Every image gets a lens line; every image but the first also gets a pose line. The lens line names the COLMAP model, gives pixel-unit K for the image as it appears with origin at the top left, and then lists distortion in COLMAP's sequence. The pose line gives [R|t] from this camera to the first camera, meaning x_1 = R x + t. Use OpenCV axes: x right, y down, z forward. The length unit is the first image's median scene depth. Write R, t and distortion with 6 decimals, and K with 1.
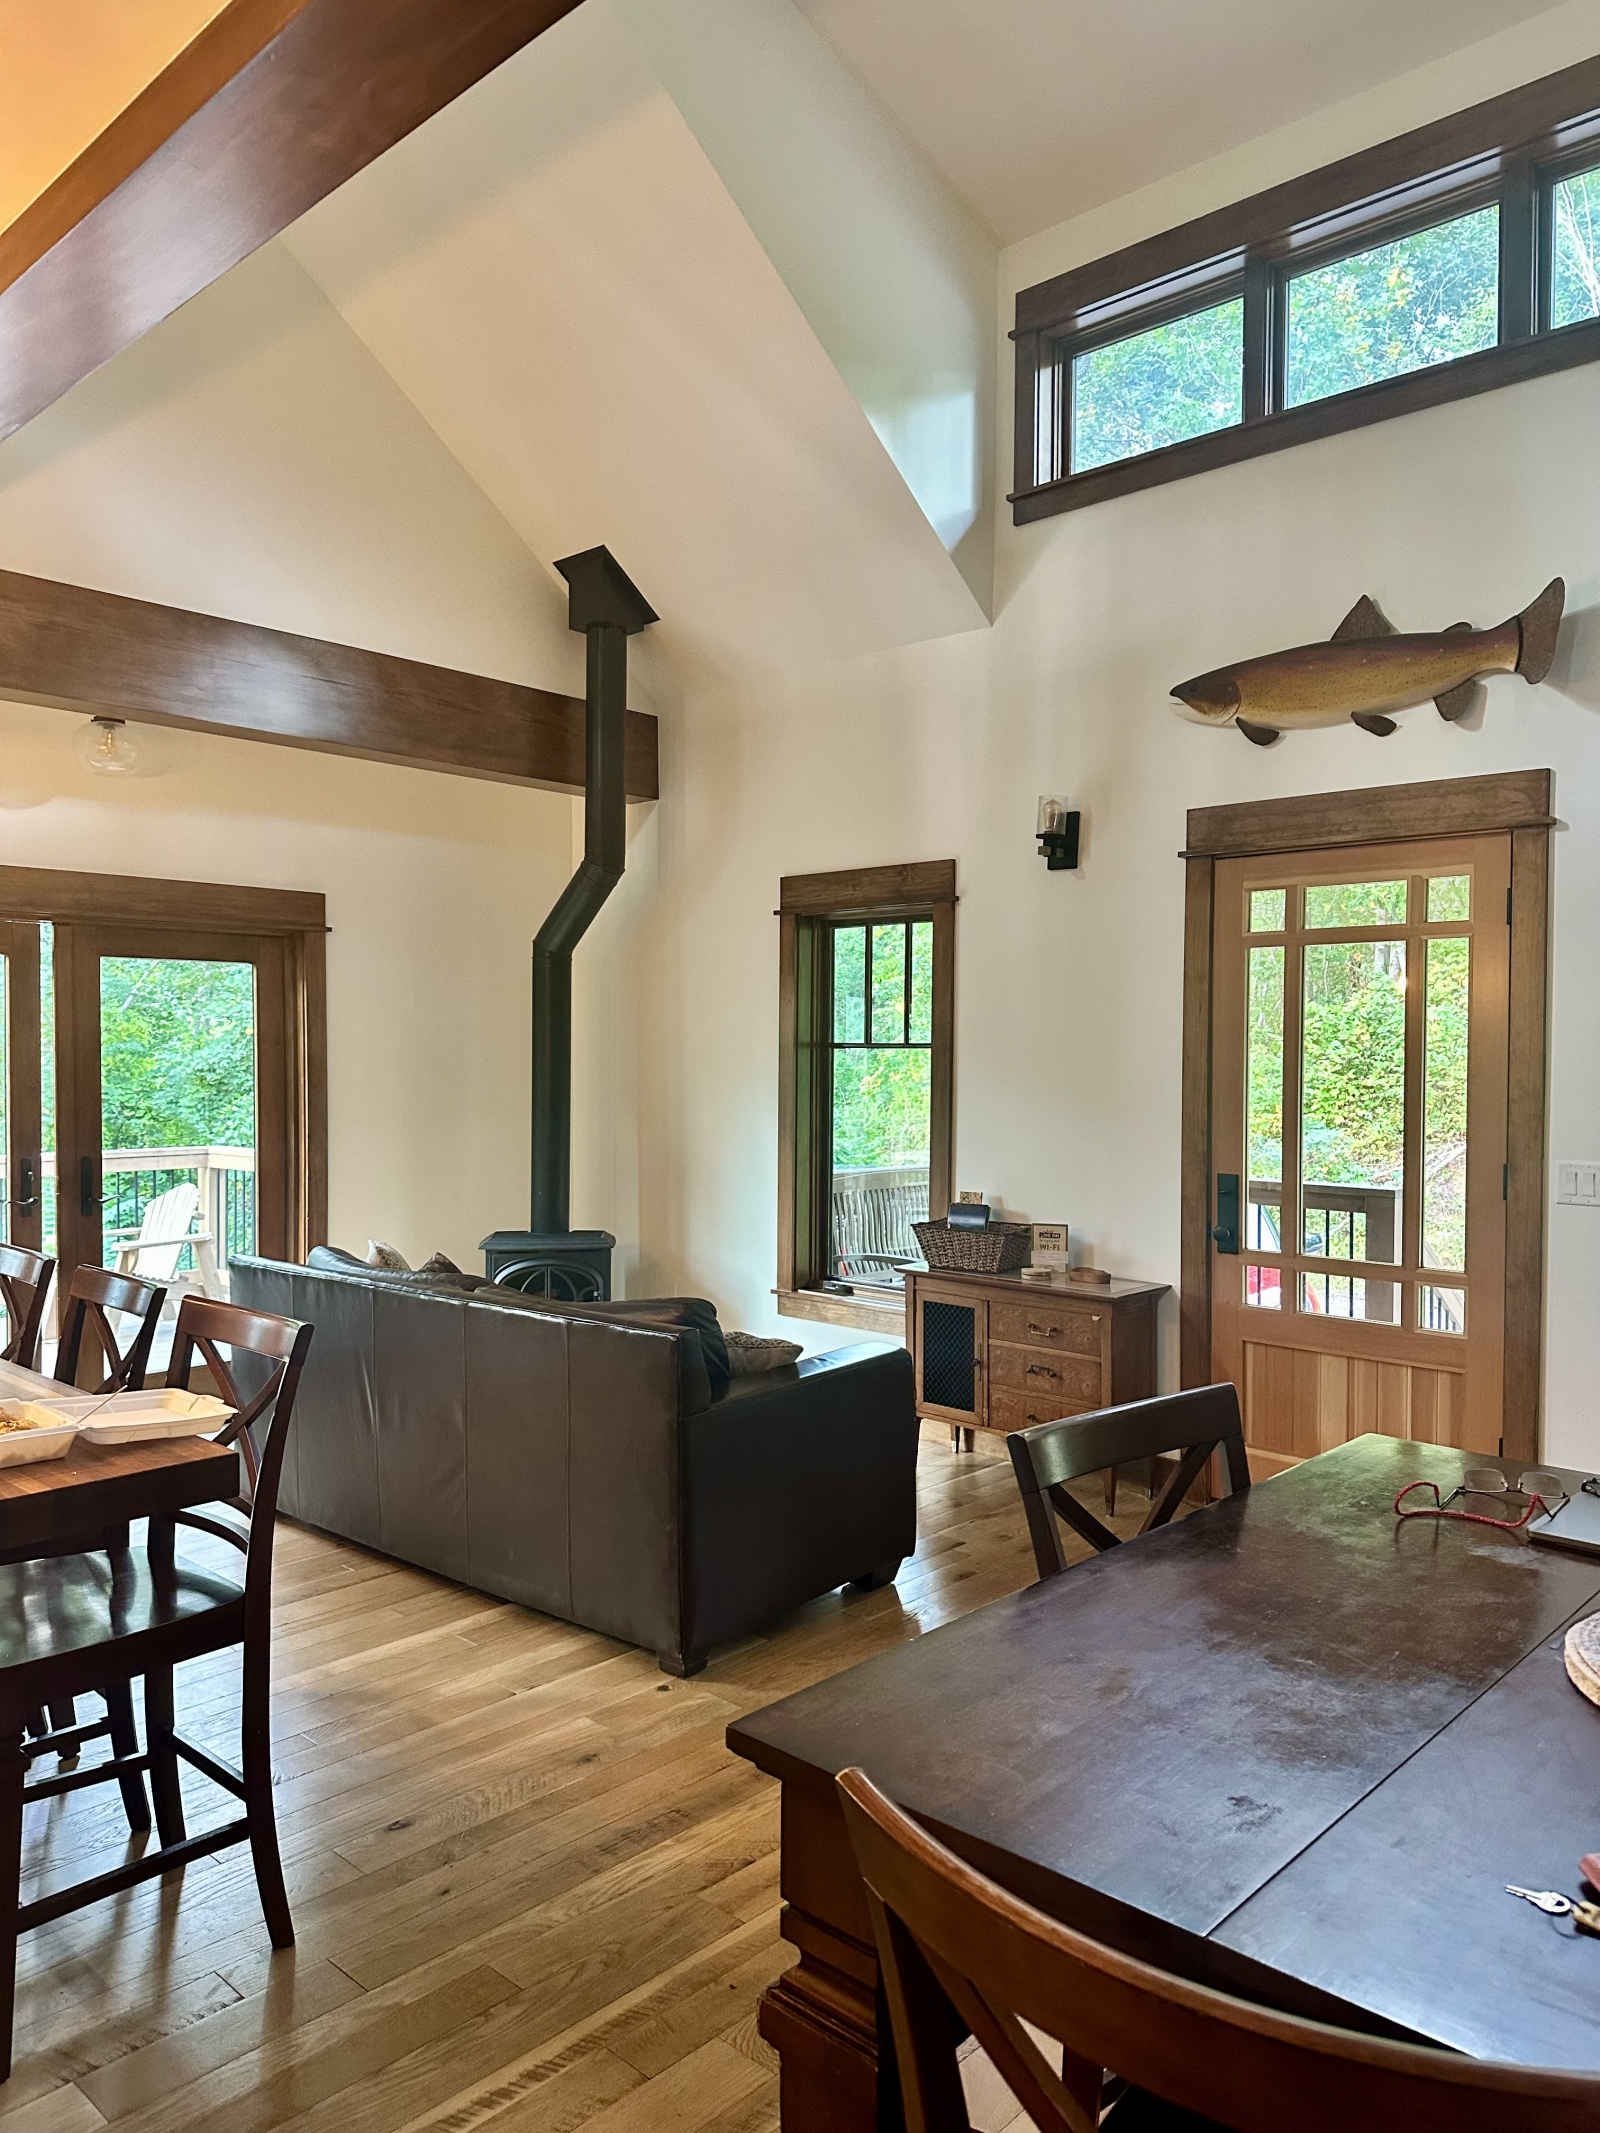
lens RADIAL K [[1507.8, 0, 799.6], [0, 1507.8, 1061.4], [0, 0, 1]] dist [0.048928, -0.000175]
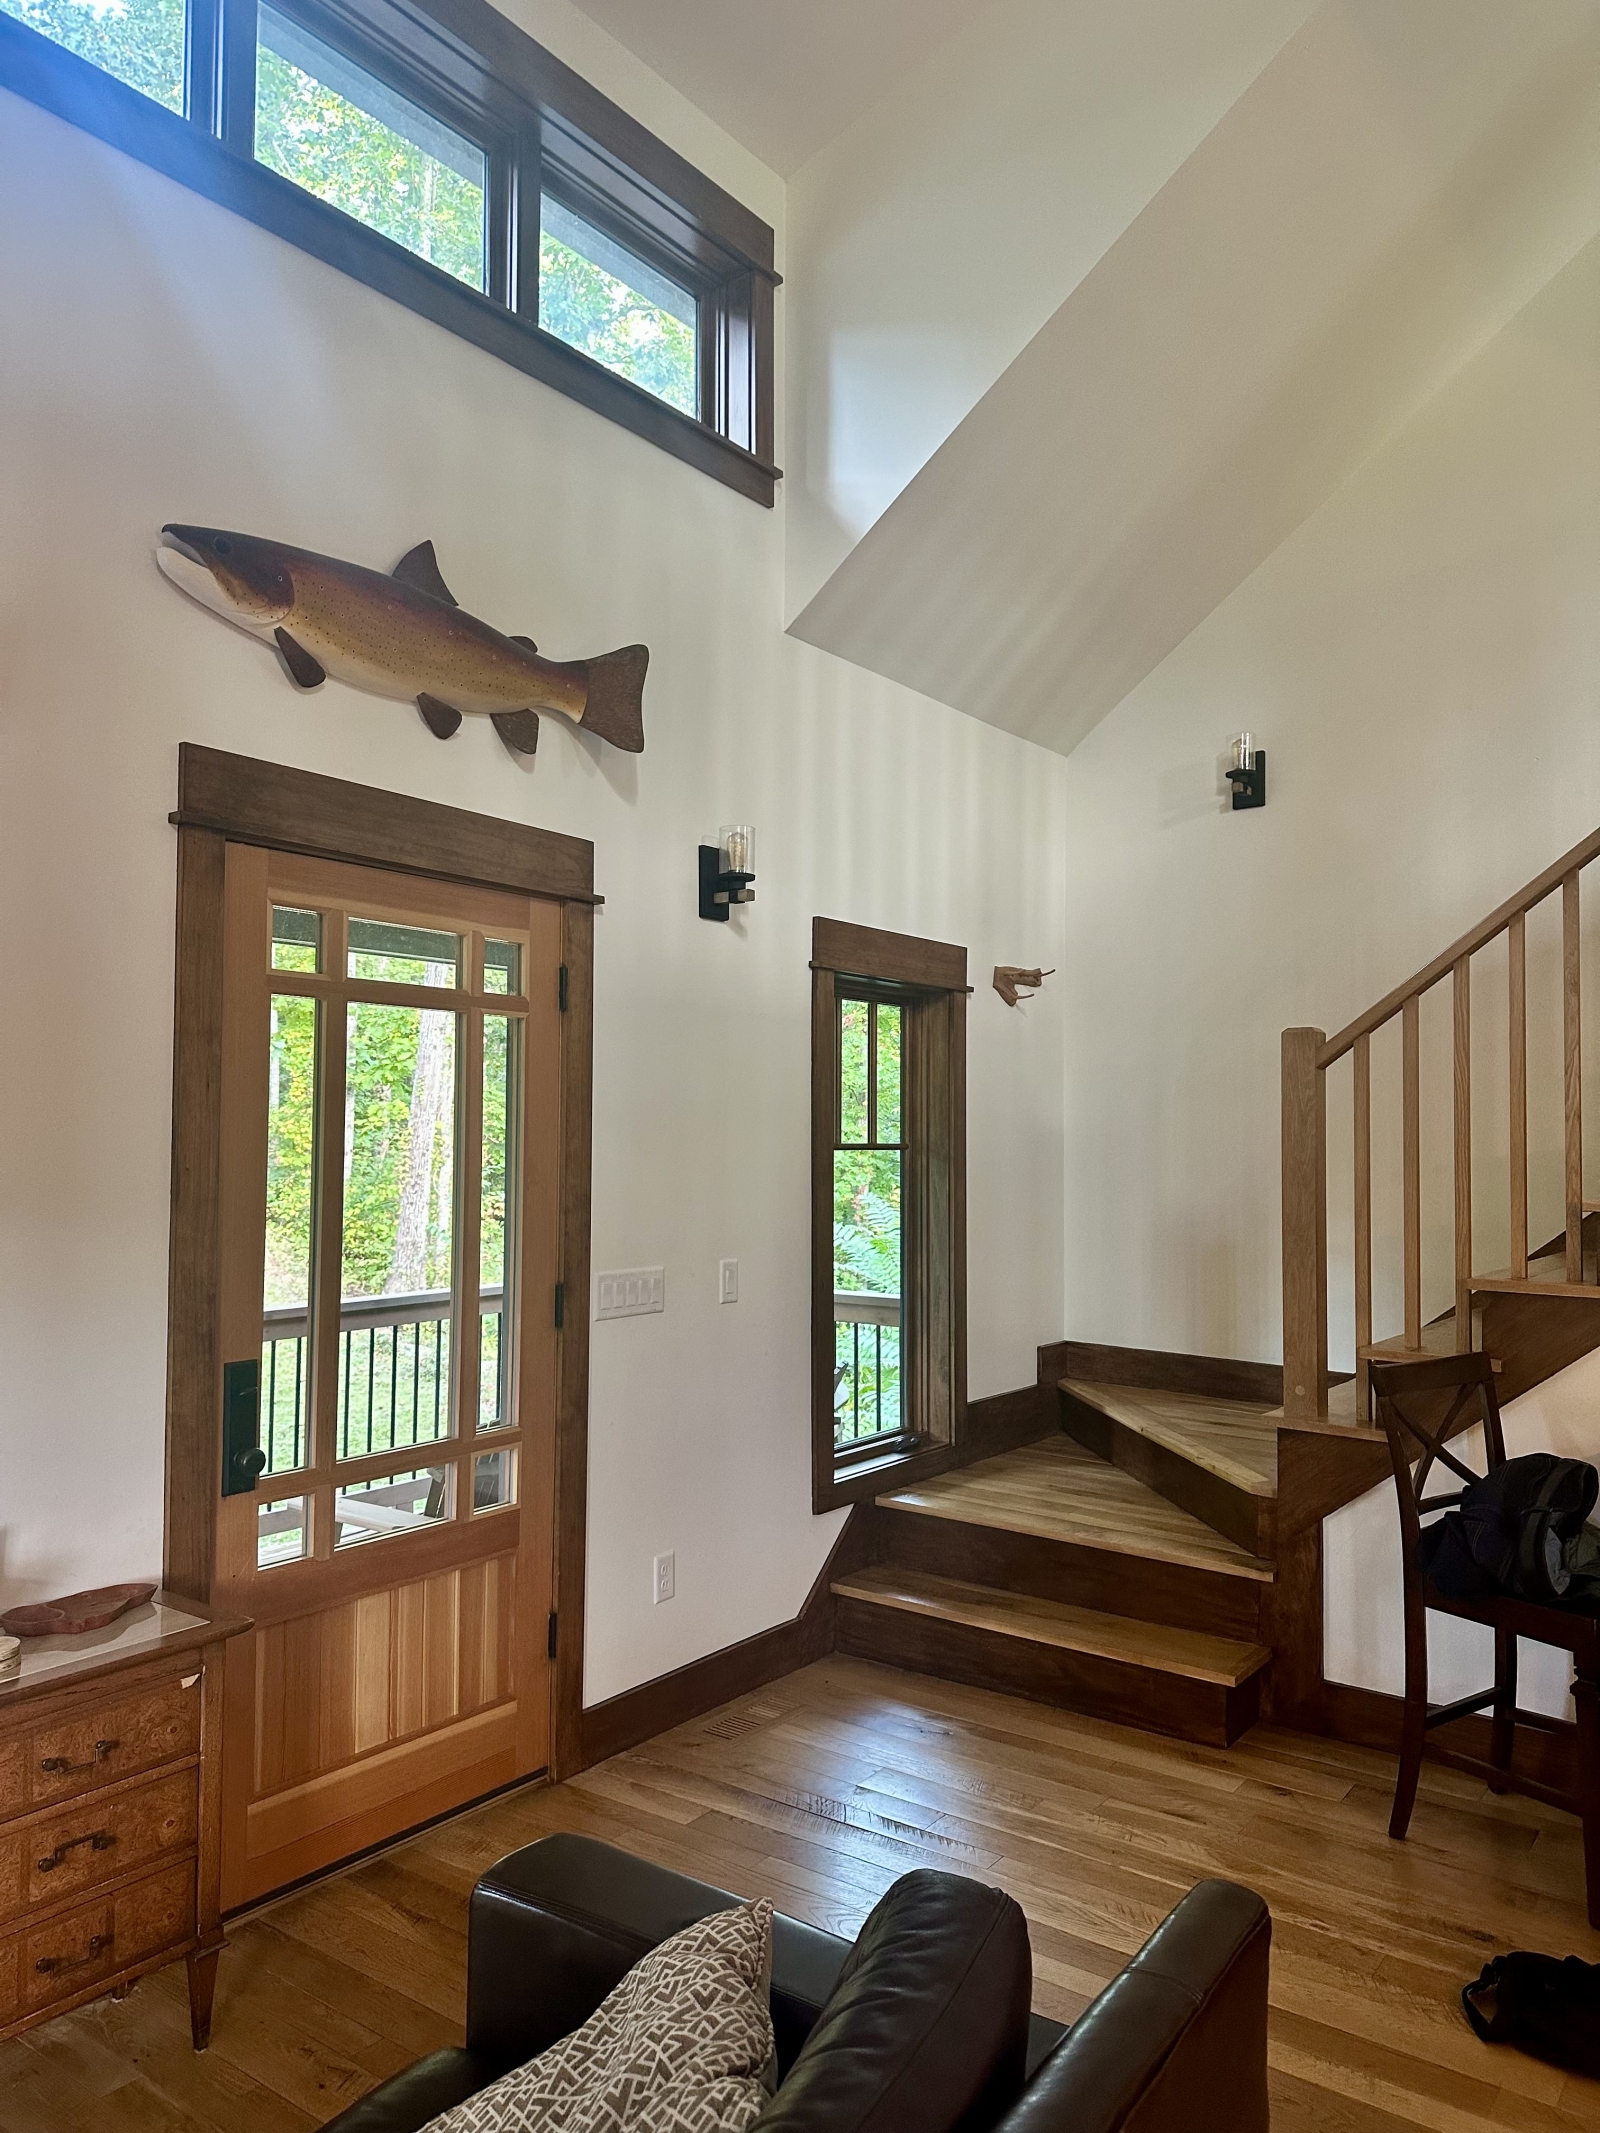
lens RADIAL K [[1507.8, 0, 800.6], [0, 1507.8, 1085.8], [0, 0, 1]] dist [0.048928, -0.000175]
pose [[-0.113476, 0.038039, 0.992812, -0.384617], [0.010035, 0.999260, -0.037139, -0.011011], [-0.993490, 0.005748, -0.113774, 0.919742]]
